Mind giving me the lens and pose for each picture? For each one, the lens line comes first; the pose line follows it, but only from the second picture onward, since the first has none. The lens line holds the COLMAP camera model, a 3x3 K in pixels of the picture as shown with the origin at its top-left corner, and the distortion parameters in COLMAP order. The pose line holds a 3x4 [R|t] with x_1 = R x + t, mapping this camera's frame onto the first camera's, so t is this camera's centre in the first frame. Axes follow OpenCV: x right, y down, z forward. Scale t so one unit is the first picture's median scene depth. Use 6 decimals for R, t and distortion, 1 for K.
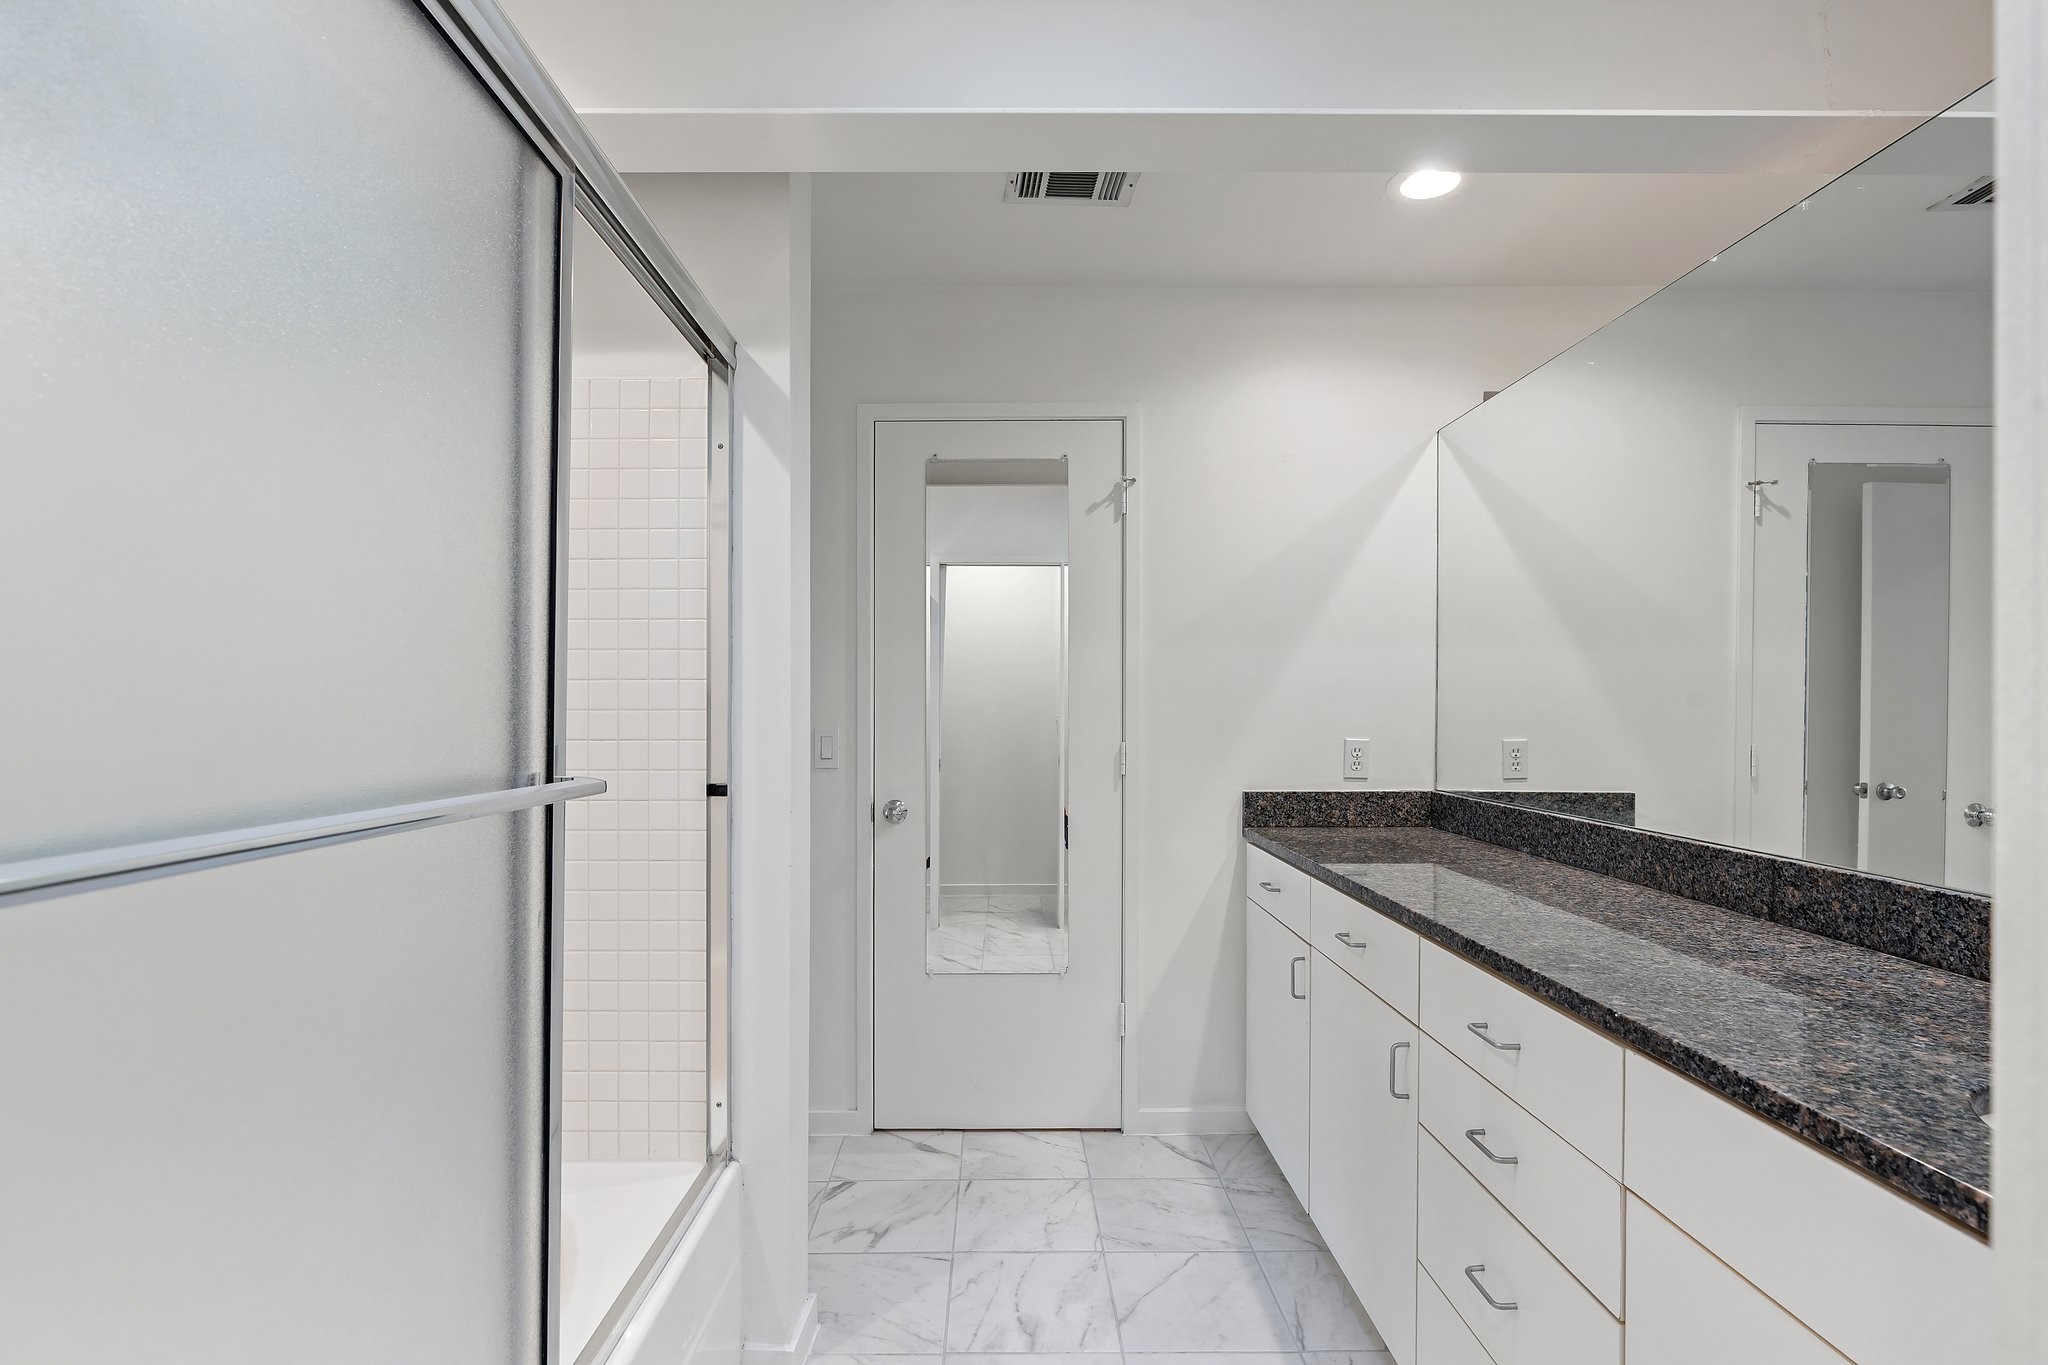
lens RADIAL K [[947.9, 0, 1019.7], [0, 947.9, 697.7], [0, 0, 1]] dist [-0.002788, -0.000249]
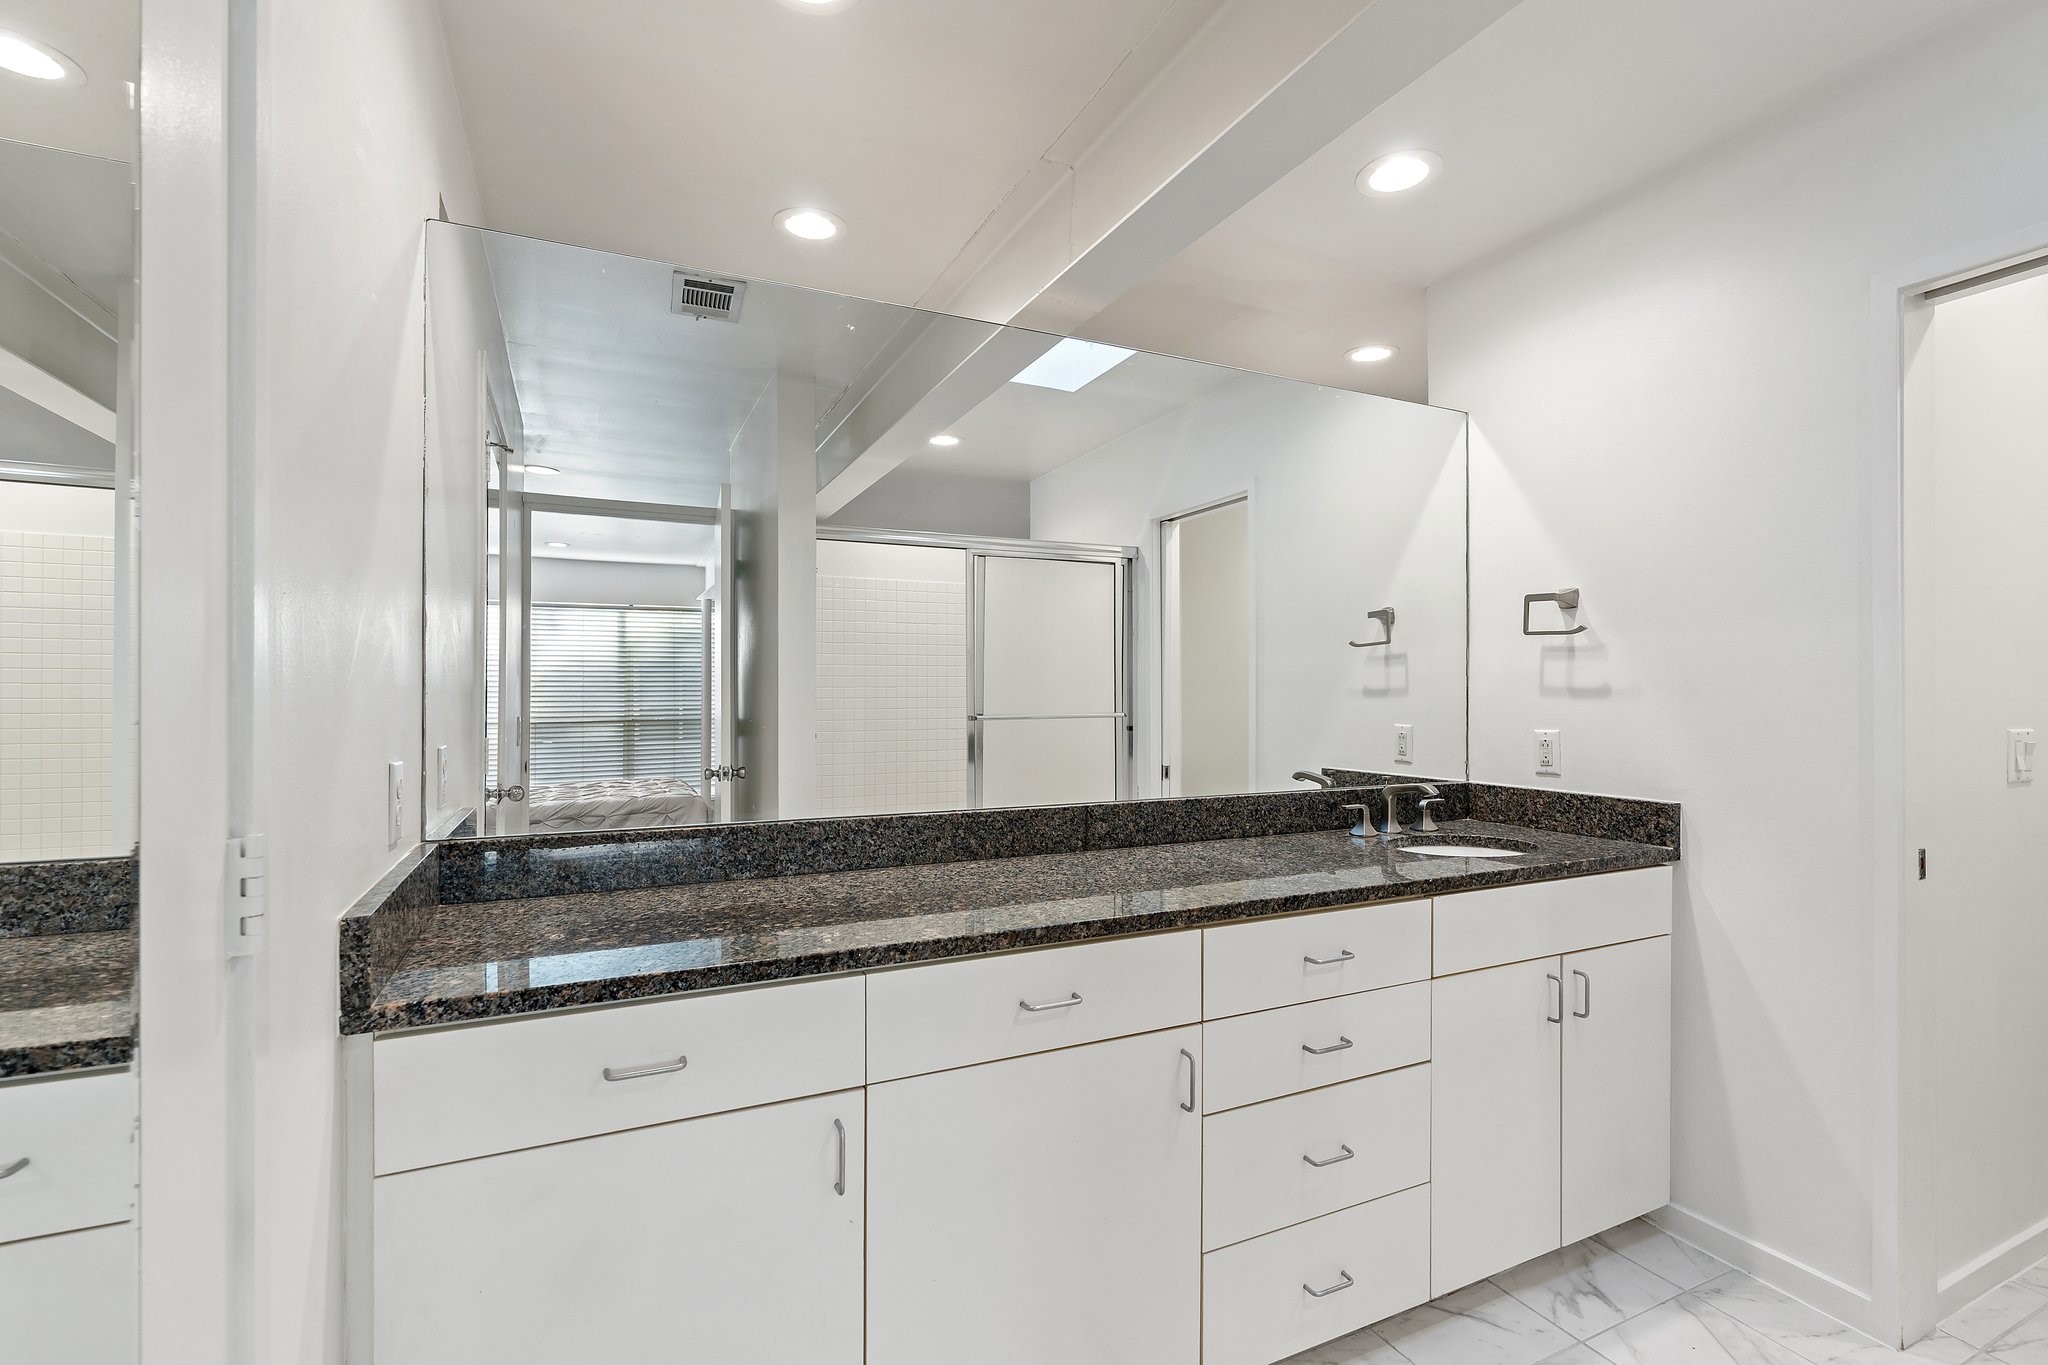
lens RADIAL K [[925.6, 0, 1025.9], [0, 925.6, 681.4], [0, 0, 1]] dist [-0.013015, 0.004110]
pose [[-0.413933, -0.001475, 0.910306, -0.408289], [-0.015923, 0.999857, -0.005620, -0.003831], [-0.910168, -0.016822, -0.413898, 1.648819]]
